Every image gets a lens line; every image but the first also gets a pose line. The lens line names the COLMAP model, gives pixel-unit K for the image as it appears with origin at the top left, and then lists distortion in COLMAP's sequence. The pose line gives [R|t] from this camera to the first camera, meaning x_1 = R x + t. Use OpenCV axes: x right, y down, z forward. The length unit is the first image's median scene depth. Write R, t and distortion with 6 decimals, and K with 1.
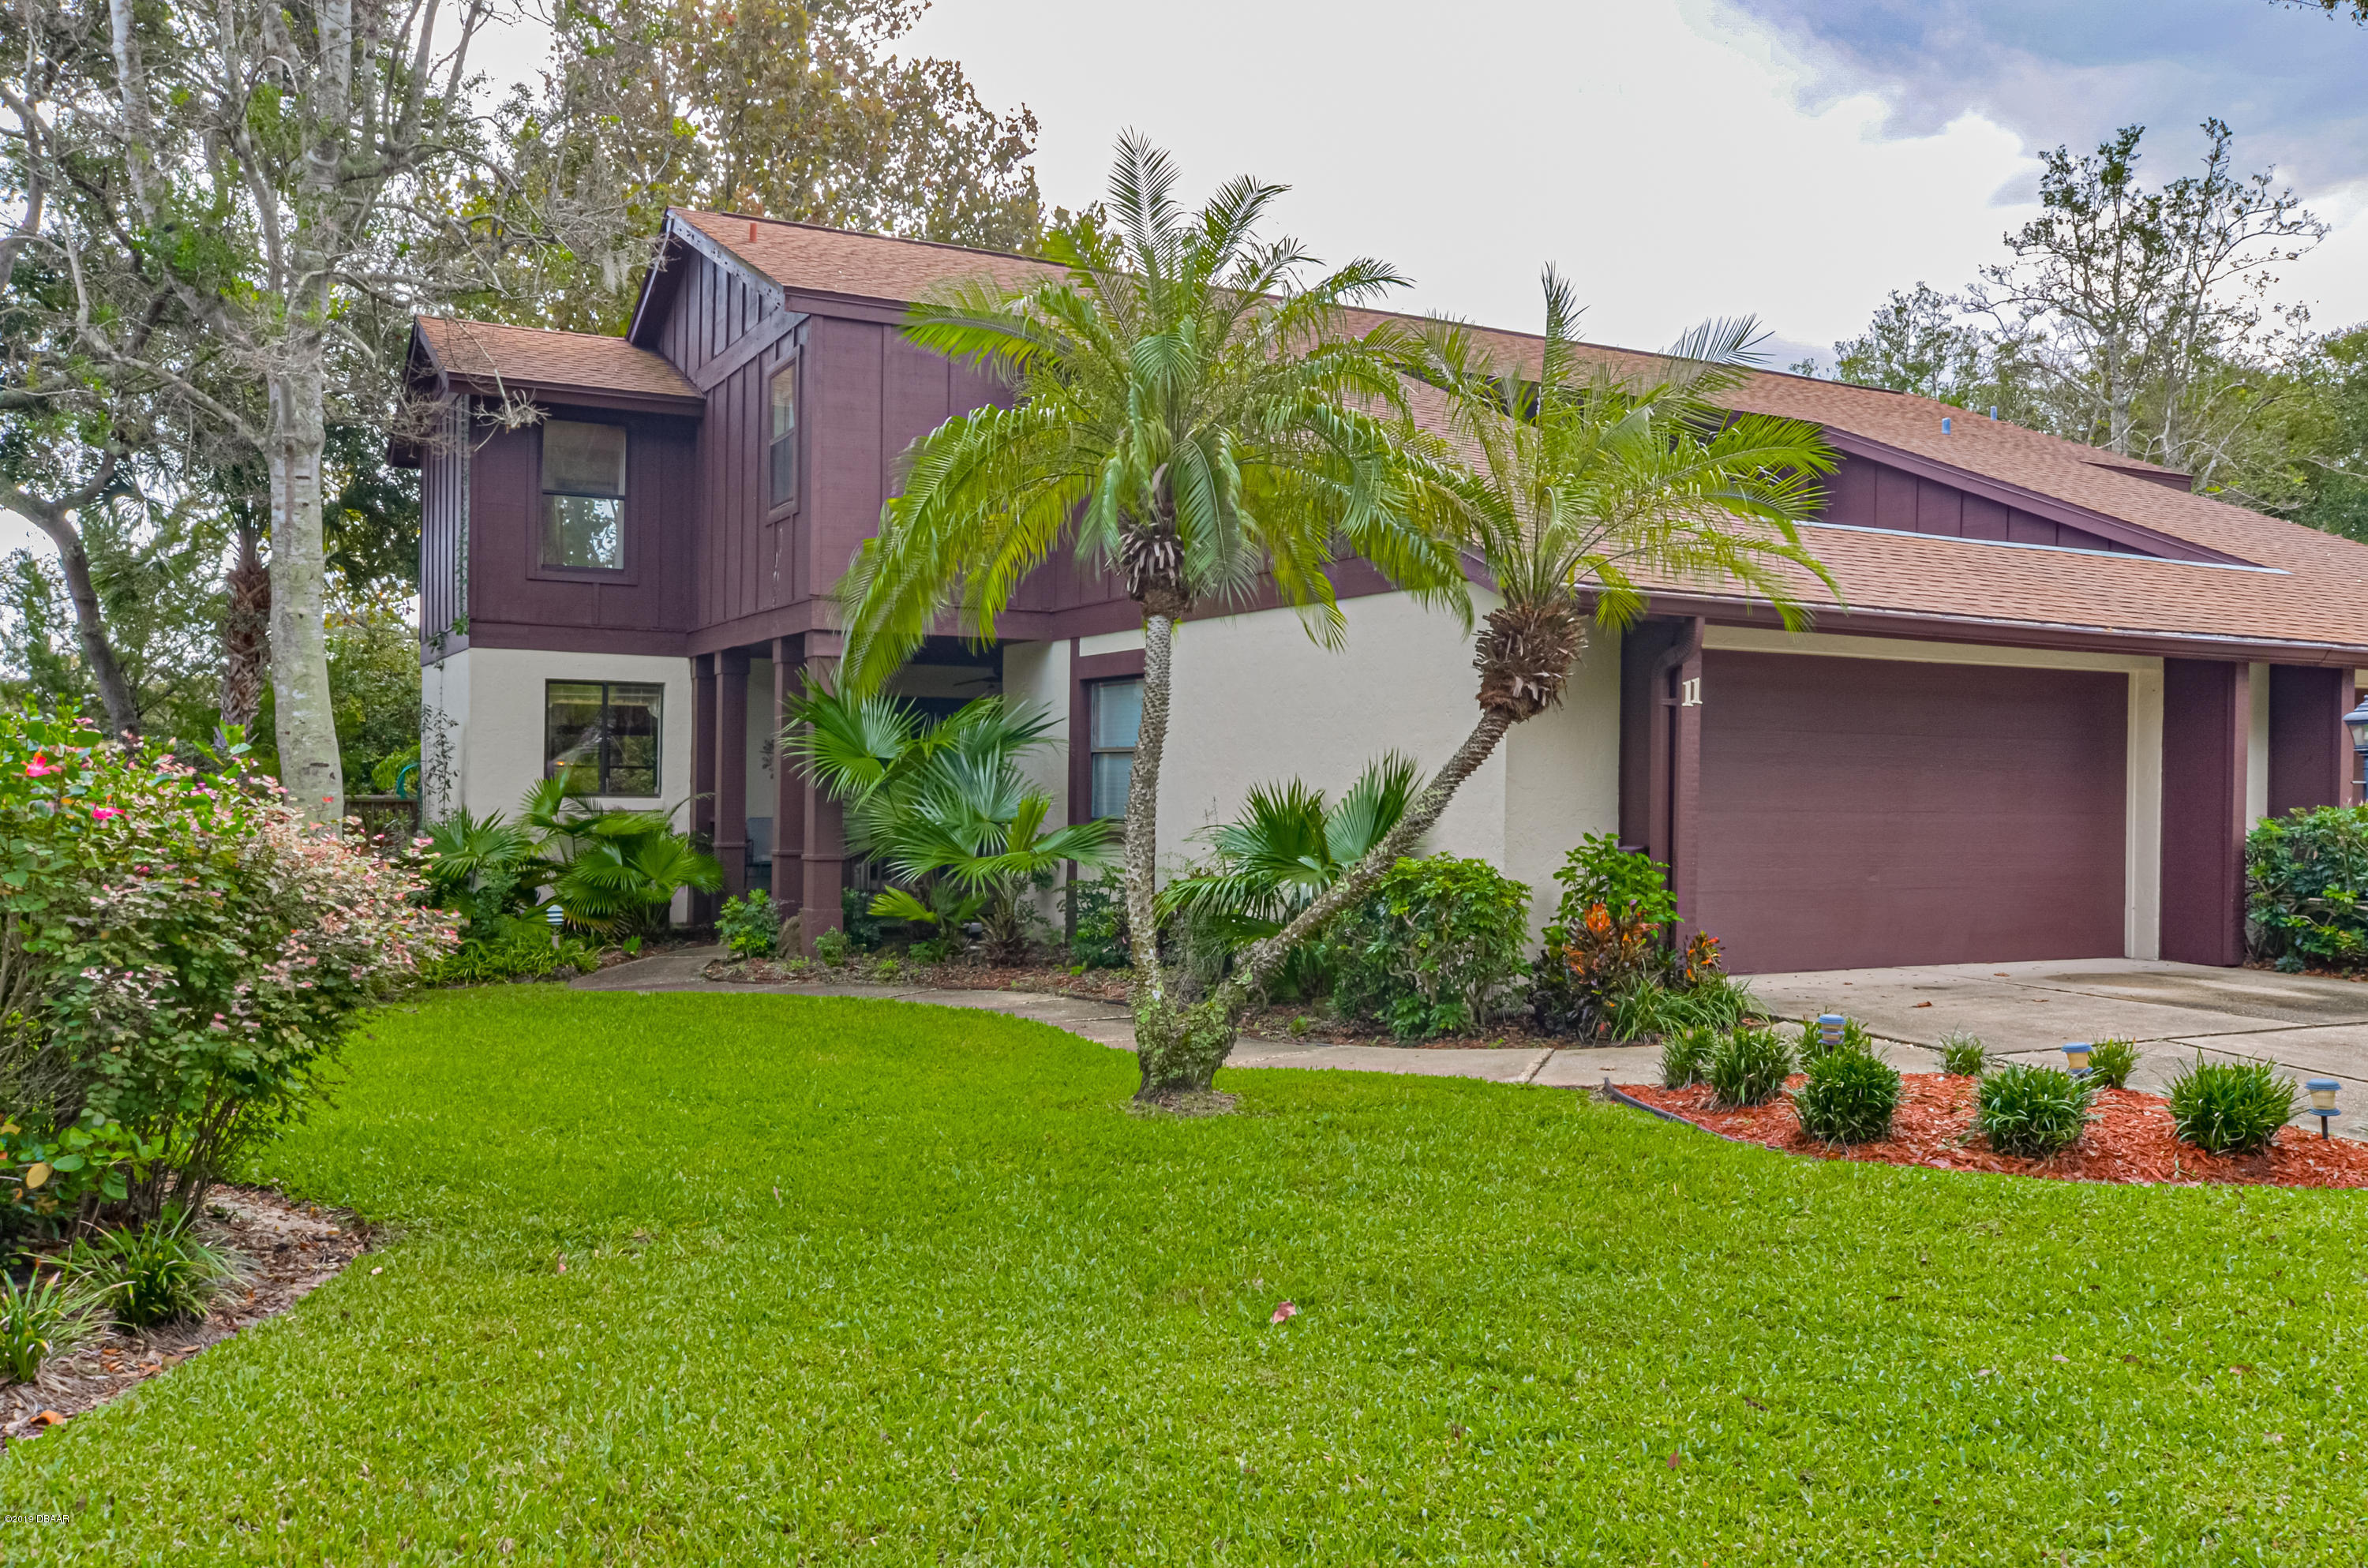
lens RADIAL K [[1974.4, 0, 1245.8], [0, 1974.4, 801.8], [0, 0, 1]] dist [0.014349, 0.009865]
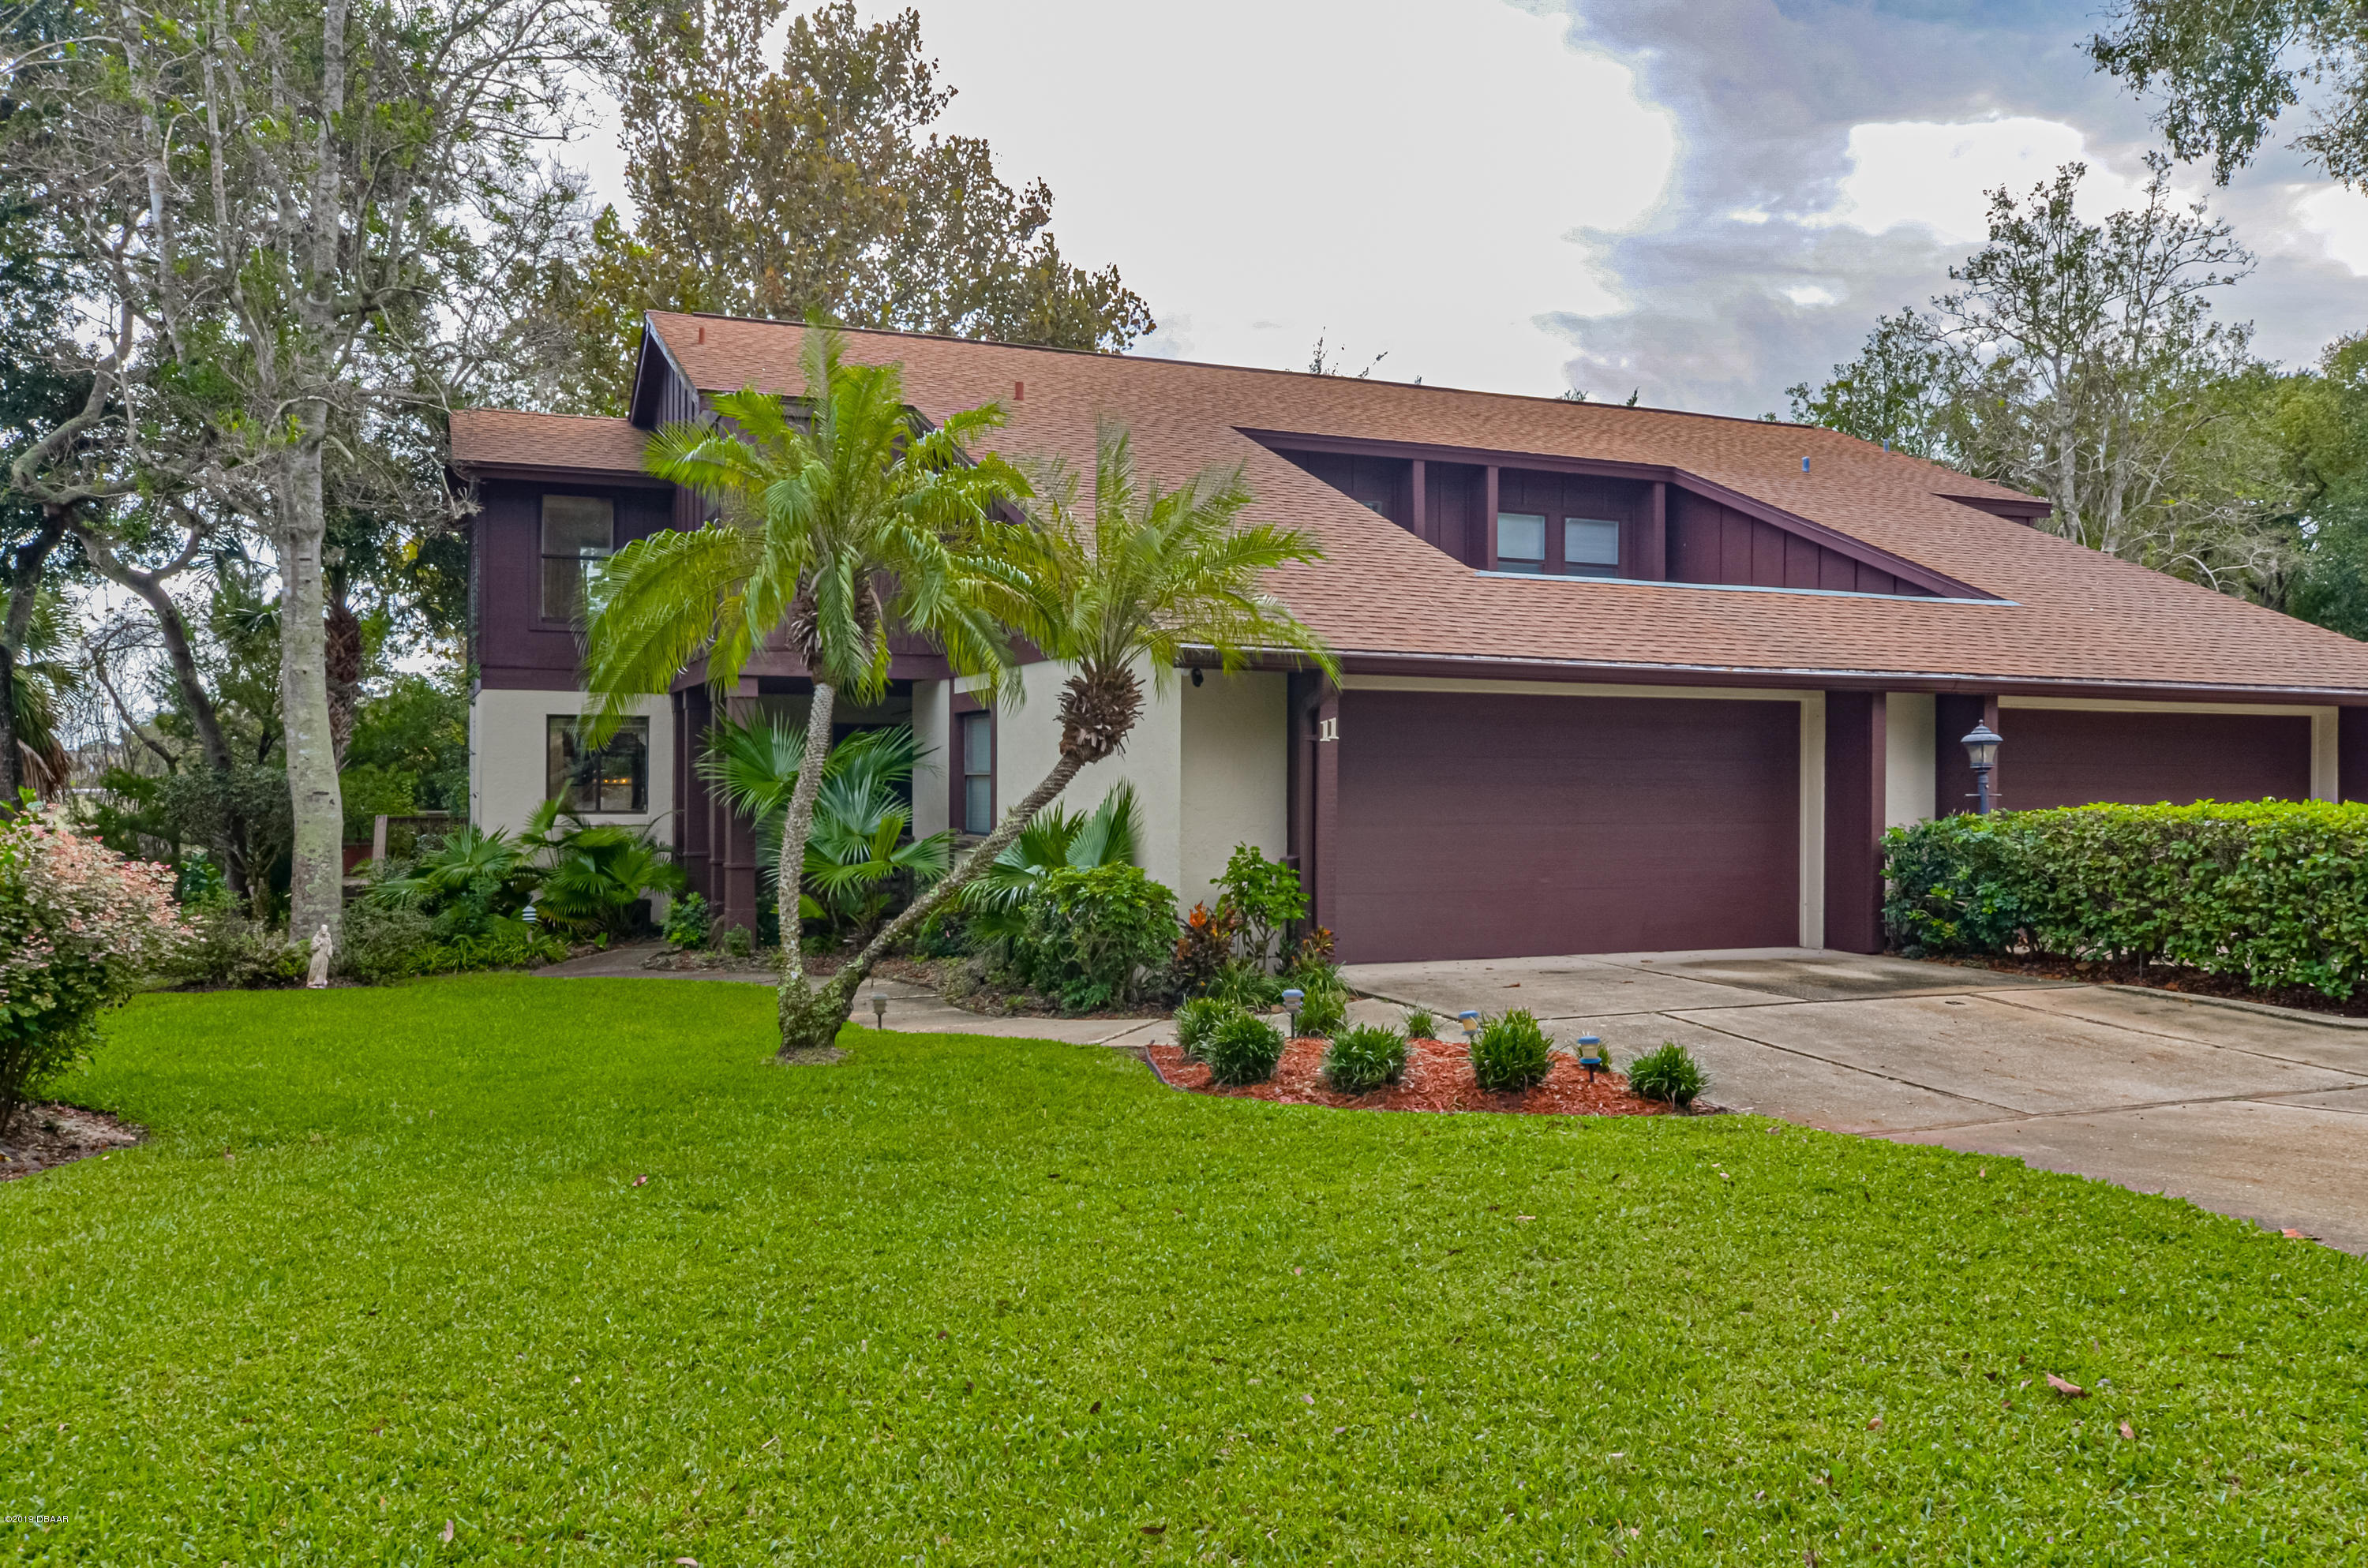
lens RADIAL K [[1916.3, 0, 1234.0], [0, 1916.3, 801.2], [0, 0, 1]] dist [0.012711, 0.014436]
pose [[0.996307, -0.008581, -0.085431, 0.179208], [0.008599, 0.999963, -0.000147, -0.007838], [0.085429, -0.000588, 0.996344, -0.124780]]
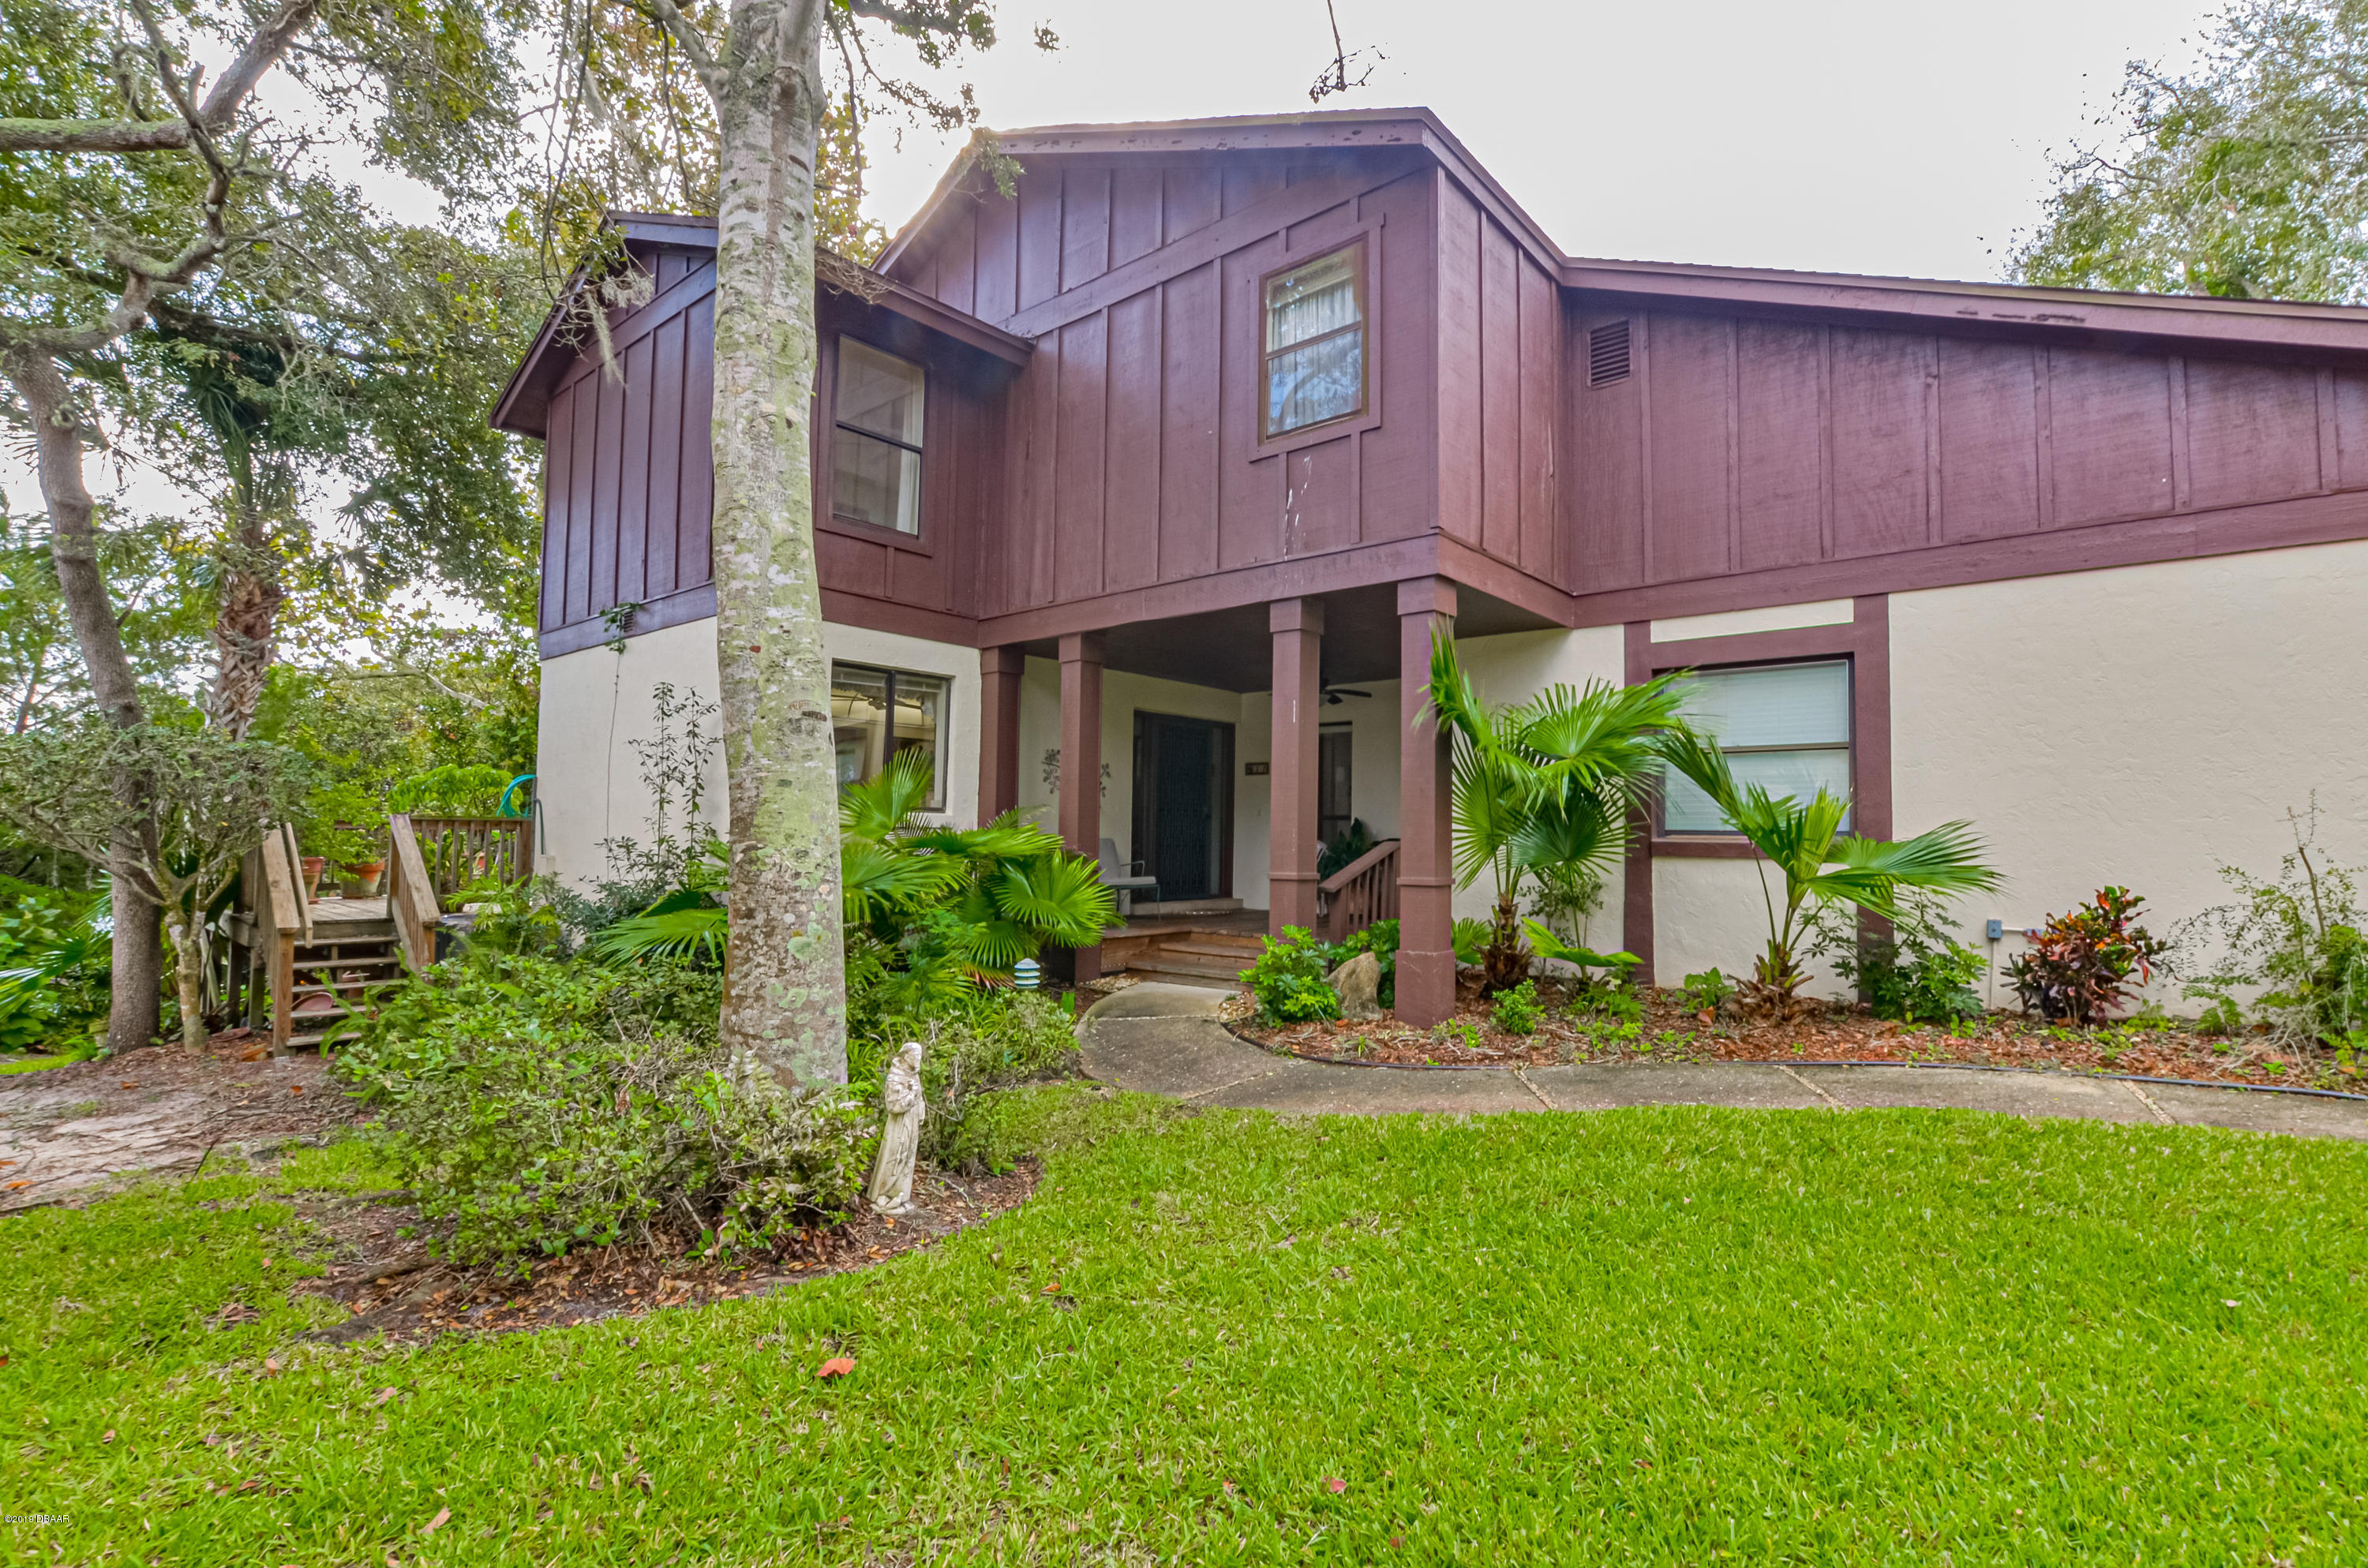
lens RADIAL K [[1125.2, 0, 1204.2], [0, 1125.2, 782.3], [0, 0, 1]] dist [-0.008493, 0.001036]
pose [[0.938666, 0.019740, 0.344261, -0.430818], [-0.000243, 0.998398, -0.056587, 0.013396], [-0.344827, 0.053032, 0.937167, 0.633942]]
